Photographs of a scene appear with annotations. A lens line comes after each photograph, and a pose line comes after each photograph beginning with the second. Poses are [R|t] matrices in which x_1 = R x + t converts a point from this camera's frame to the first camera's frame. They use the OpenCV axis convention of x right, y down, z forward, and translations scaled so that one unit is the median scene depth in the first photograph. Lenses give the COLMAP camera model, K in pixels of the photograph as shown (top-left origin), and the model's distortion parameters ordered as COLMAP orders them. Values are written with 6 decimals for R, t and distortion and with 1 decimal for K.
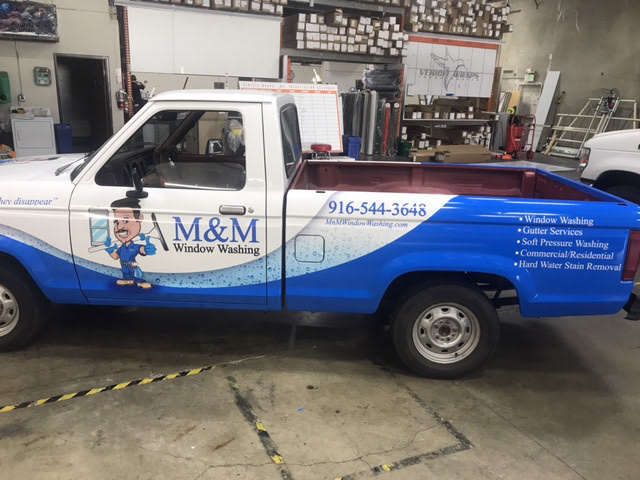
lens RADIAL K [[527.7, 0, 313.8], [0, 527.7, 239.8], [0, 0, 1]] dist [0.022347, -0.011418]
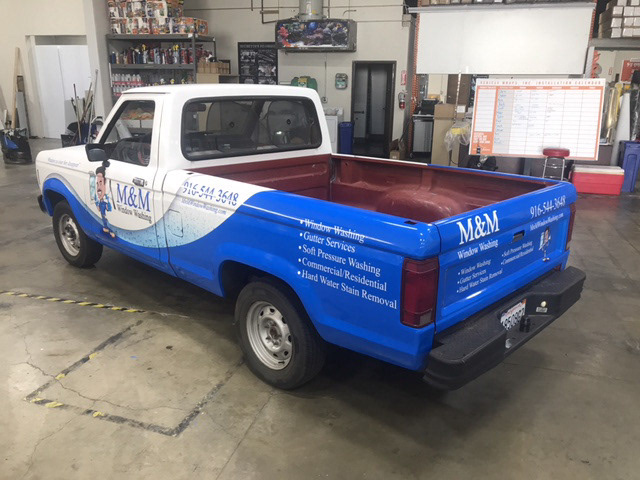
lens RADIAL K [[530.7, 0, 323.3], [0, 530.7, 236.6], [0, 0, 1]] dist [0.024776, -0.026028]
pose [[0.746287, 0.157758, -0.646659, 0.982454], [-0.166761, 0.984838, 0.047806, -0.062707], [0.644396, 0.072160, 0.761279, 0.355947]]
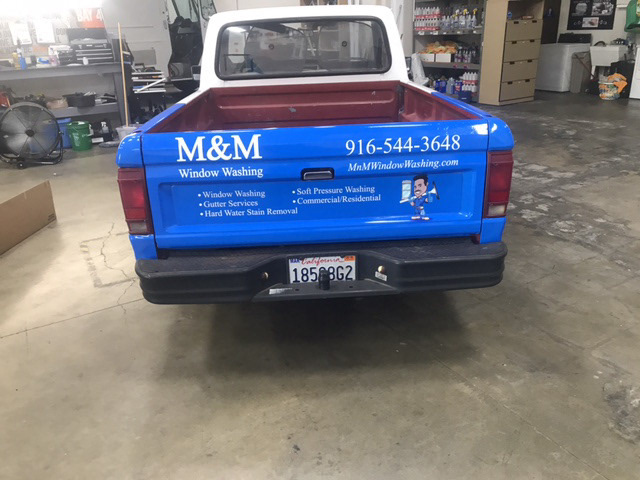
lens RADIAL K [[530.7, 0, 323.3], [0, 530.7, 236.6], [0, 0, 1]] dist [0.024776, -0.026028]
pose [[0.094066, 0.327081, -0.940303, 1.378093], [-0.232845, 0.925523, 0.298647, -0.218252], [0.967954, 0.190852, 0.163219, 1.170709]]
